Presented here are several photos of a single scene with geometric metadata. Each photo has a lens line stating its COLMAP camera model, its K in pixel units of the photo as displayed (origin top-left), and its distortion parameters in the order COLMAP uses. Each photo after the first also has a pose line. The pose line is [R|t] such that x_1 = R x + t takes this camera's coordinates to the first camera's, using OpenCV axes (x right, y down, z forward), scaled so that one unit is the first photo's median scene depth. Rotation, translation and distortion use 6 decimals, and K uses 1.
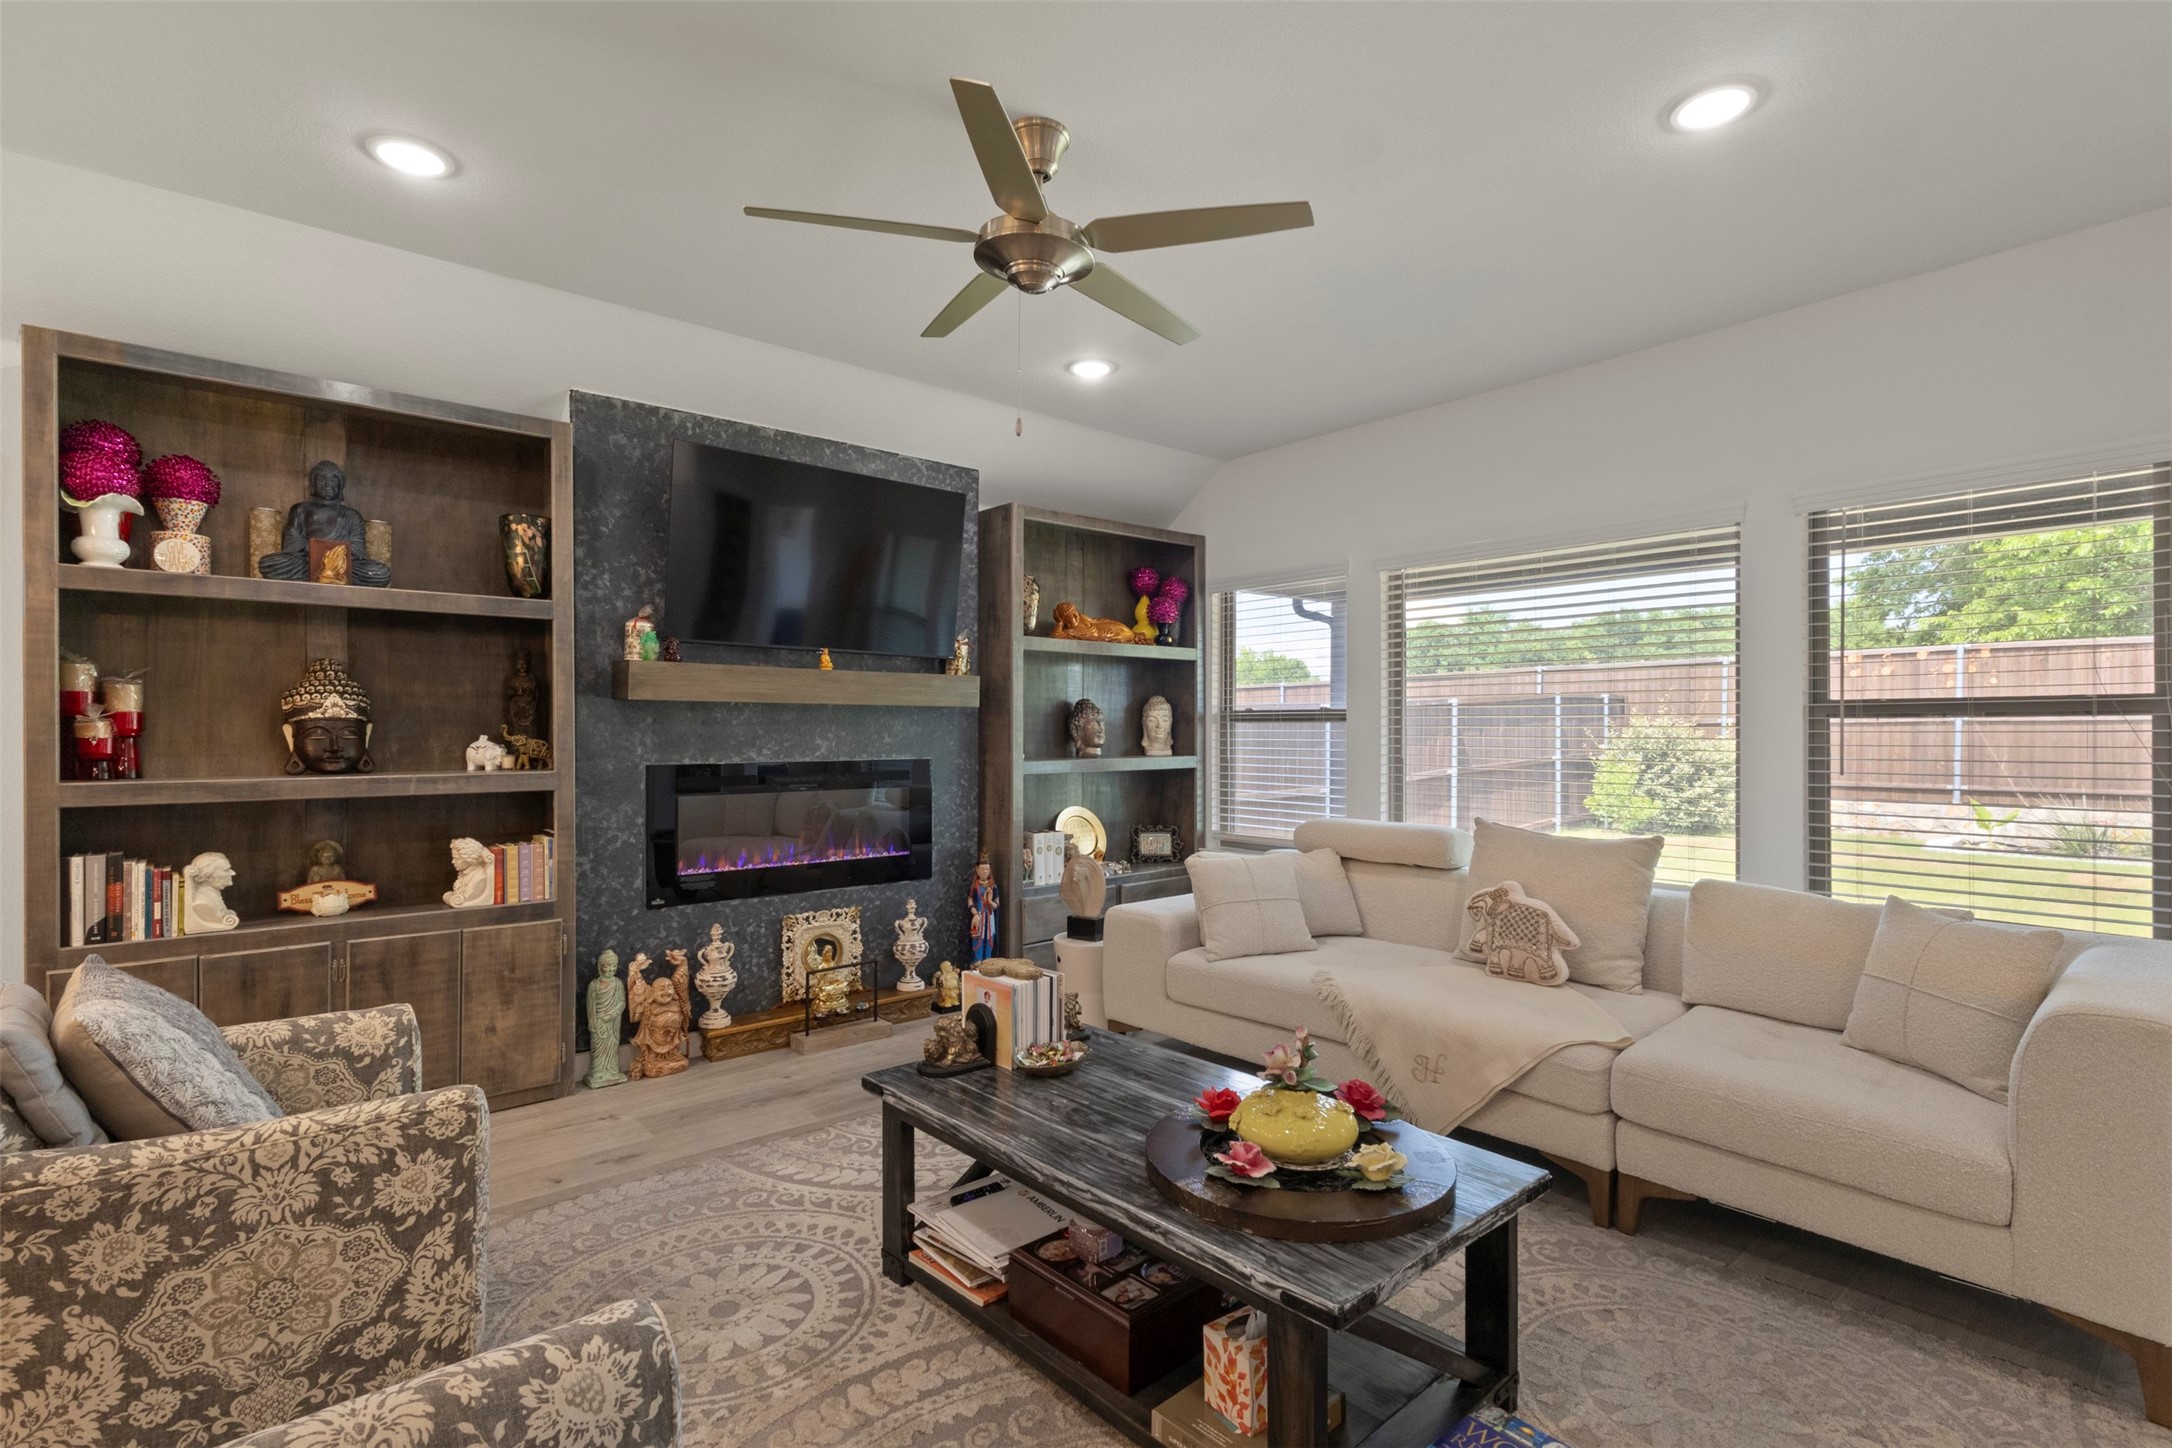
lens RADIAL K [[1009.8, 0, 1094.3], [0, 1009.8, 728.1], [0, 0, 1]] dist [-0.001050, 0.003047]
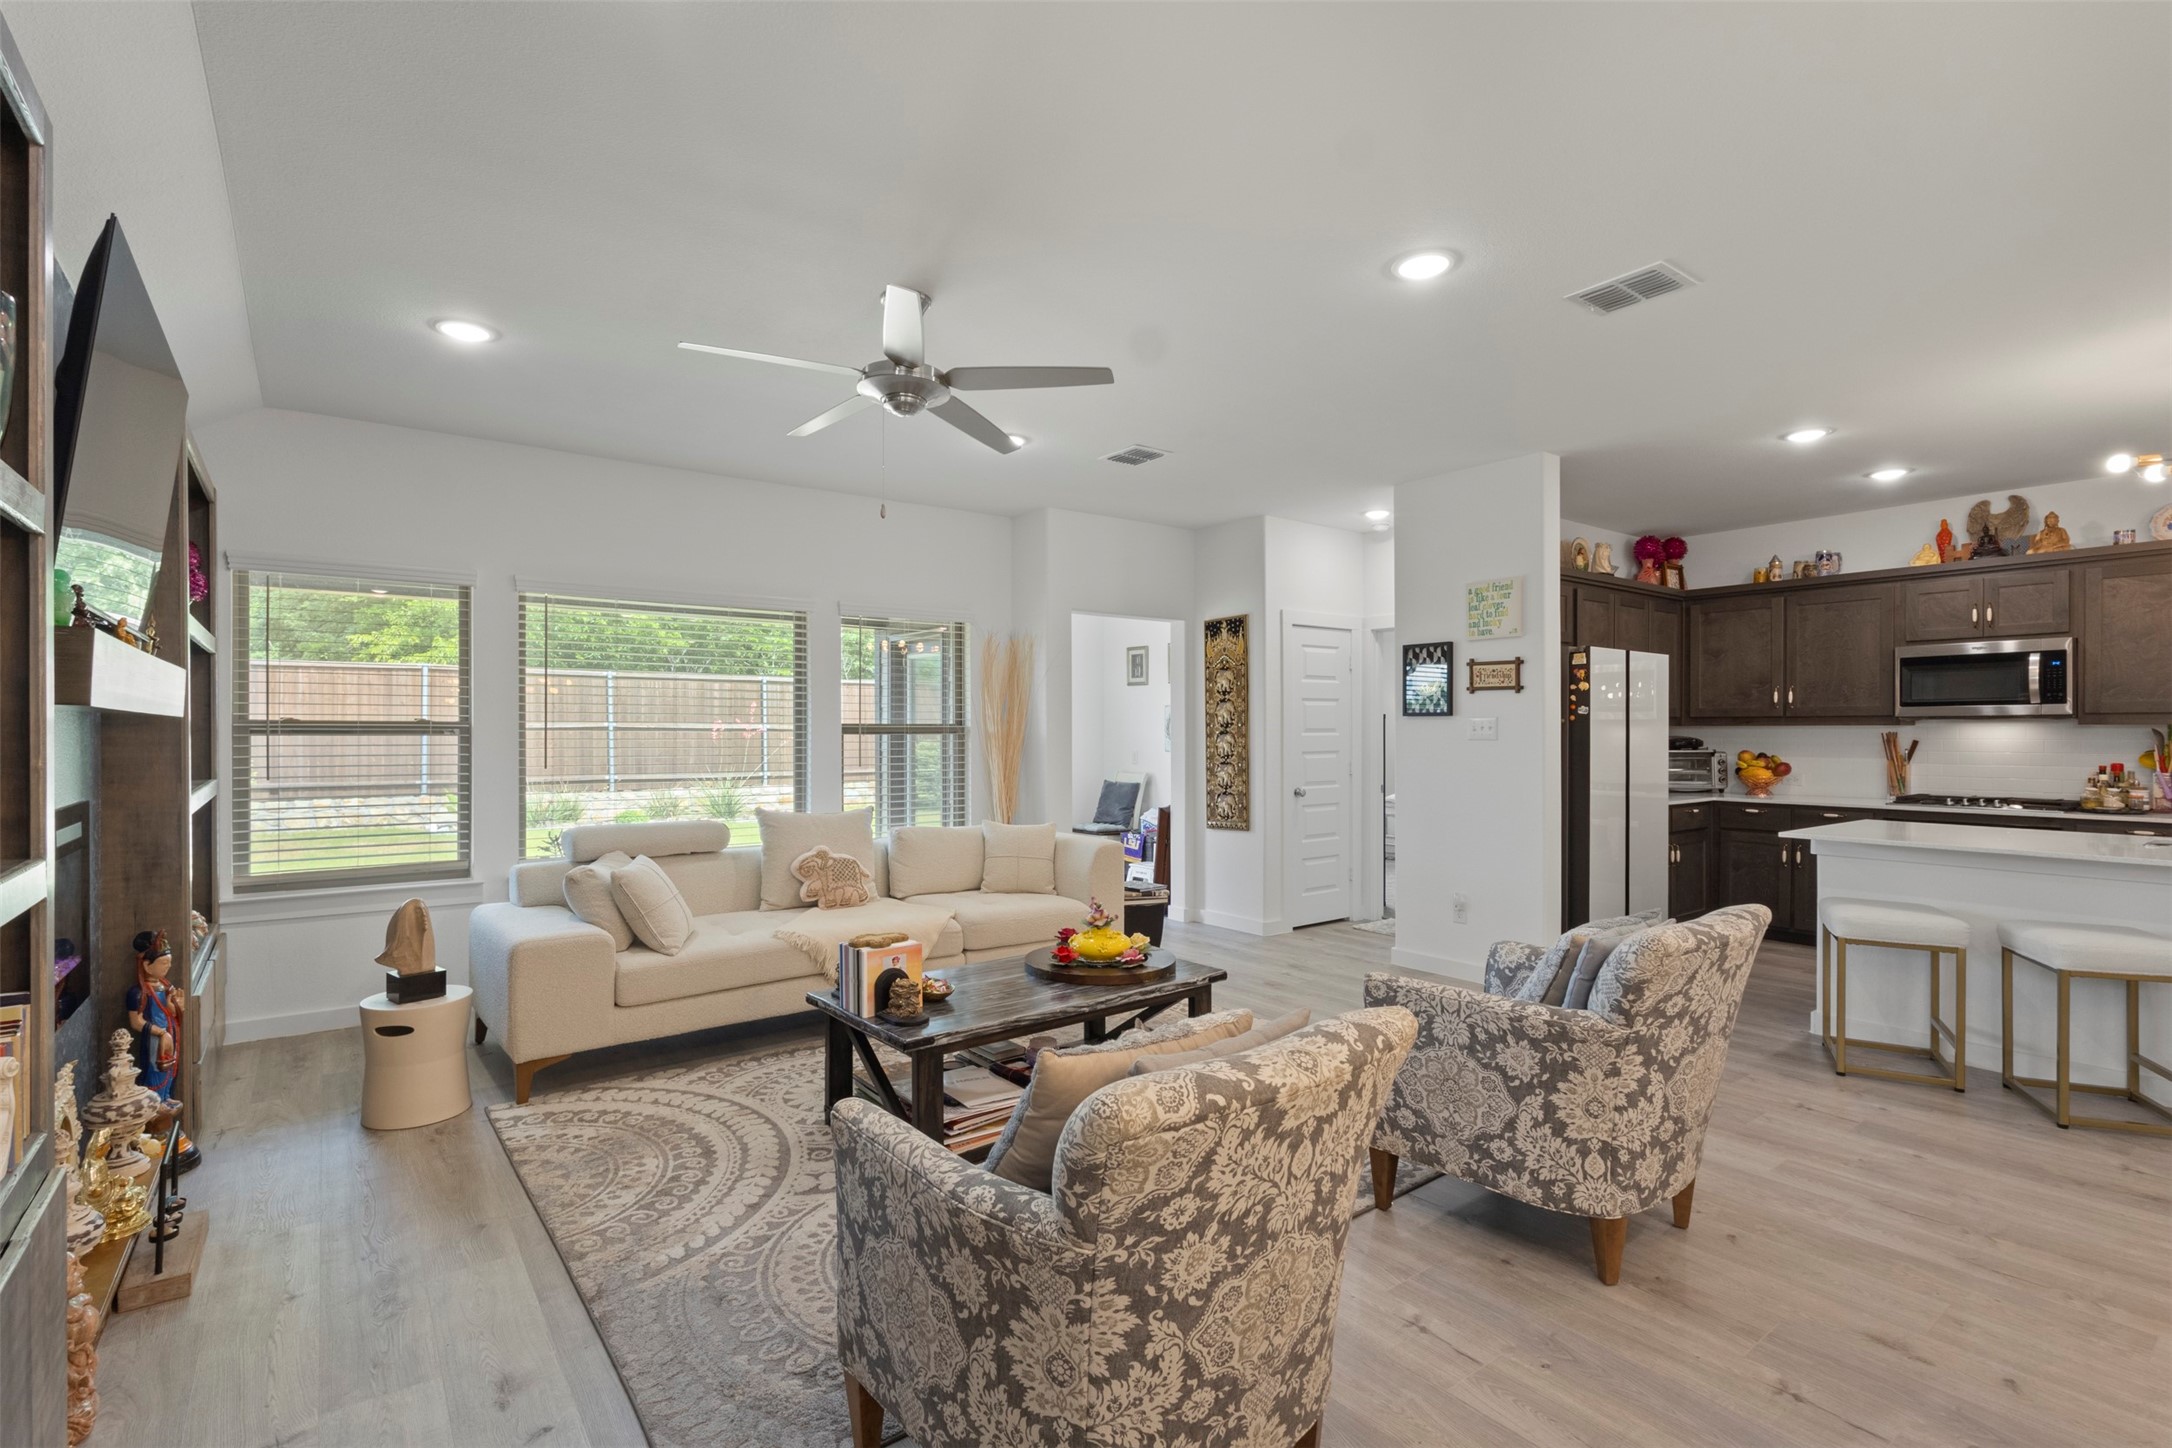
lens RADIAL K [[1009.8, 0, 1079.5], [0, 1009.8, 735.7], [0, 0, 1]] dist [-0.001050, 0.003047]
pose [[0.069824, -0.005464, 0.997544, -0.916567], [-0.002277, 0.999982, 0.005637, -0.016191], [-0.997557, -0.002665, 0.069810, 0.449600]]
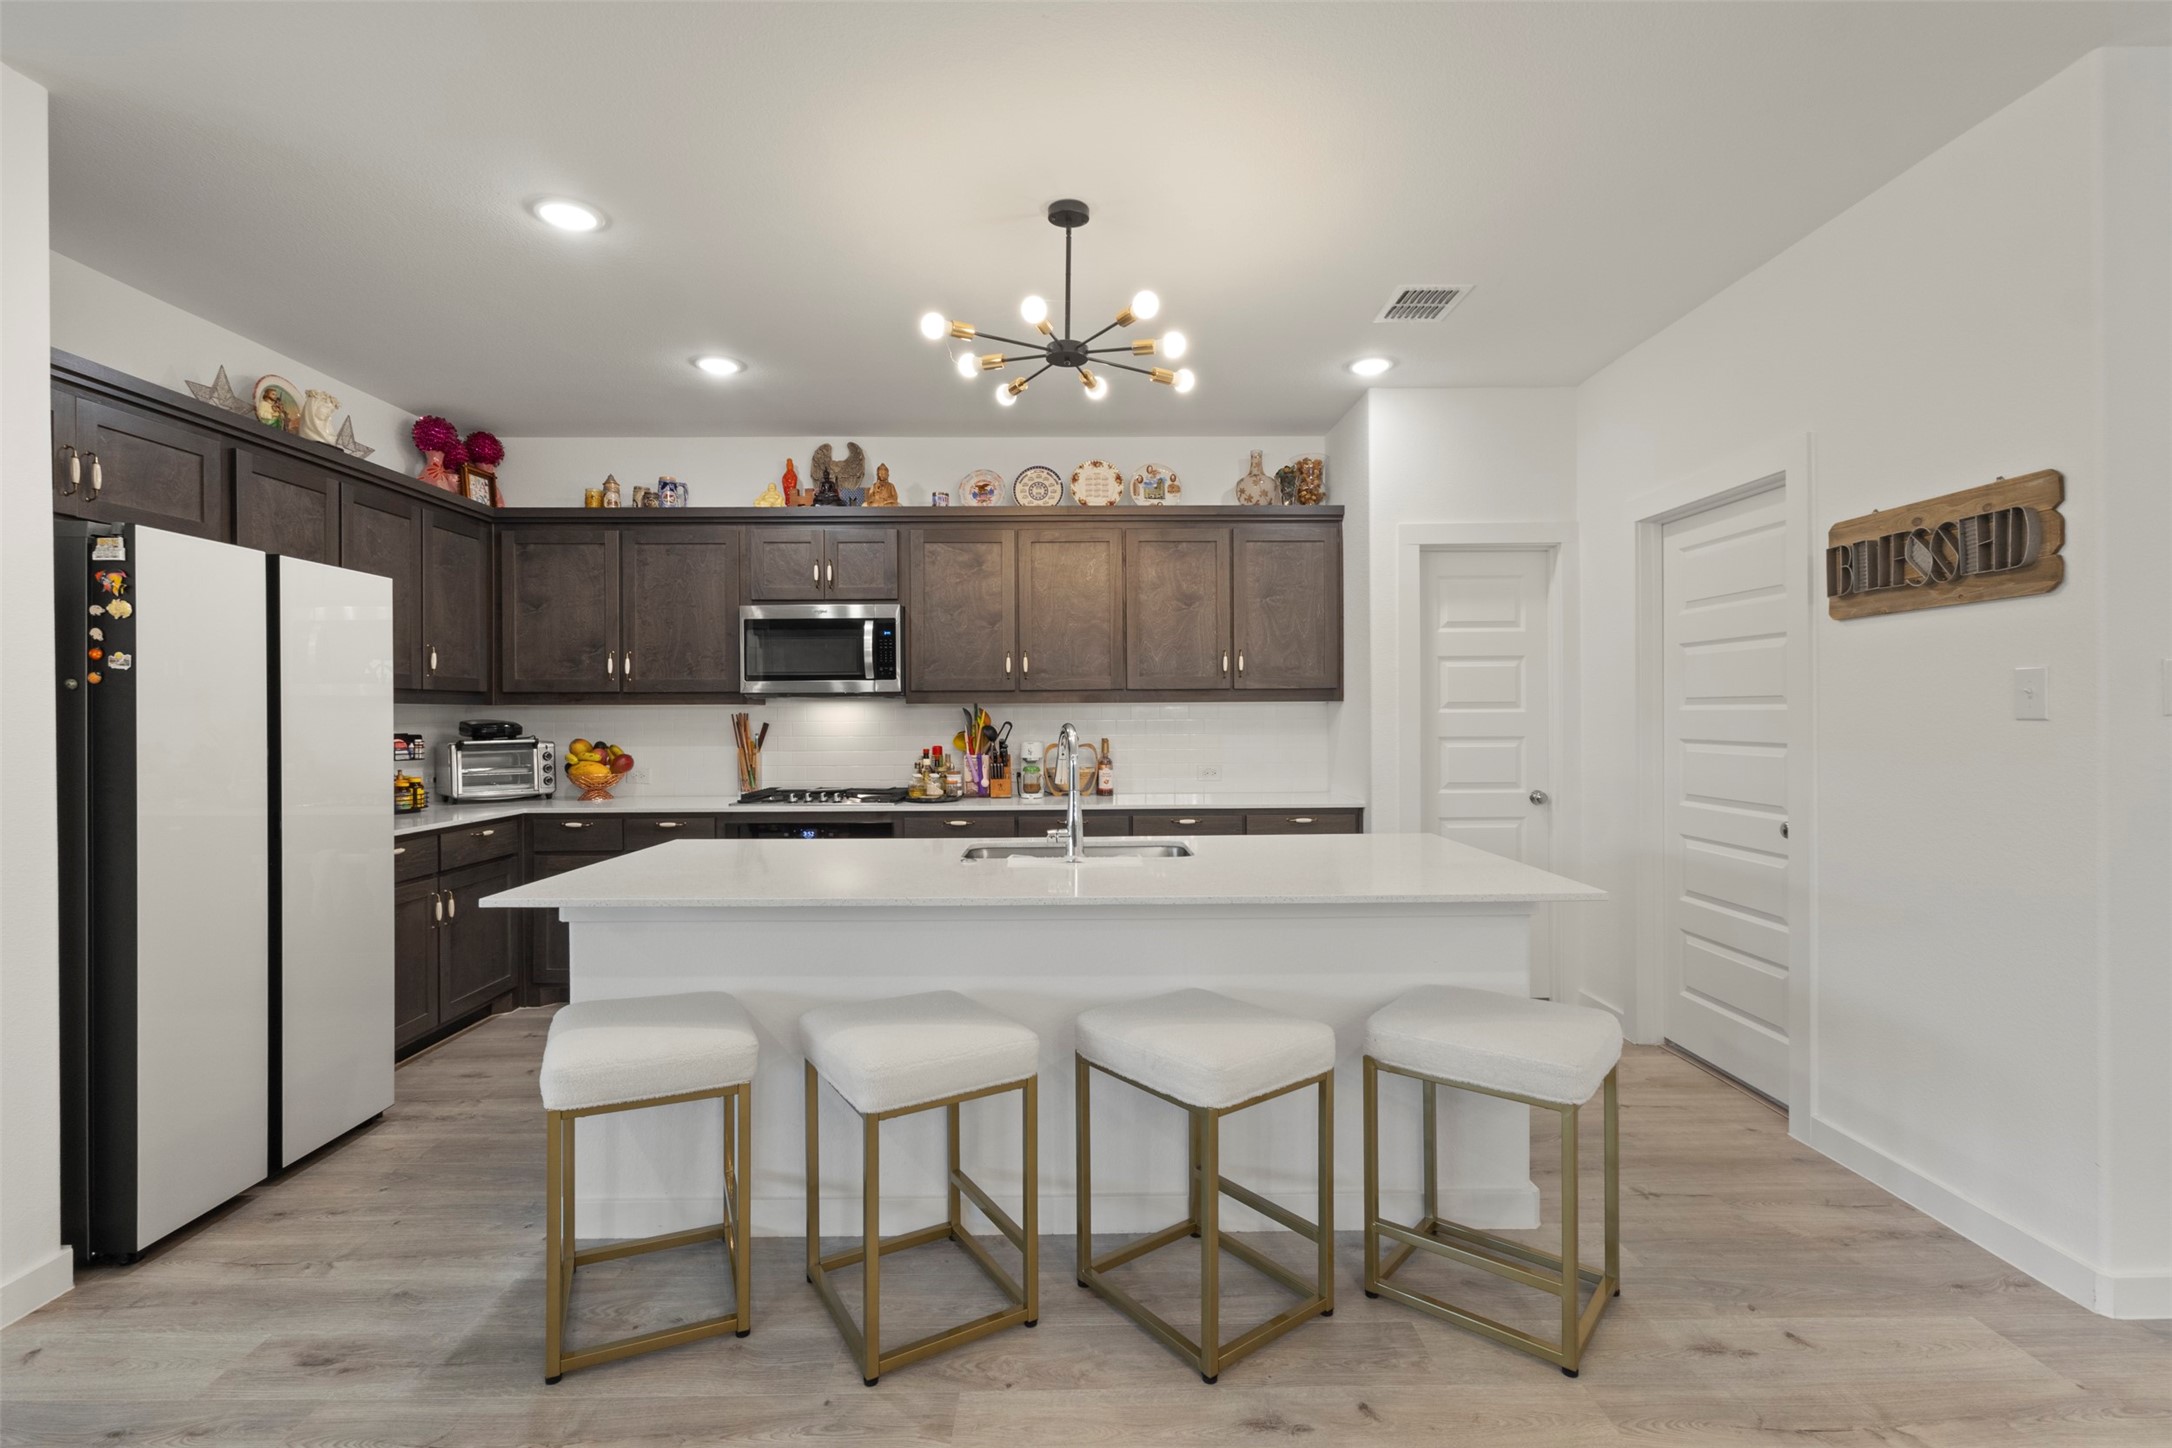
lens RADIAL K [[1009.8, 0, 1088.7], [0, 1009.8, 719.9], [0, 0, 1]] dist [-0.001050, 0.003047]
pose [[-0.766152, 0.001408, 0.642658, -0.365583], [0.003006, 0.999995, 0.001392, -0.006687], [-0.642652, 0.002998, -0.766152, -0.049680]]
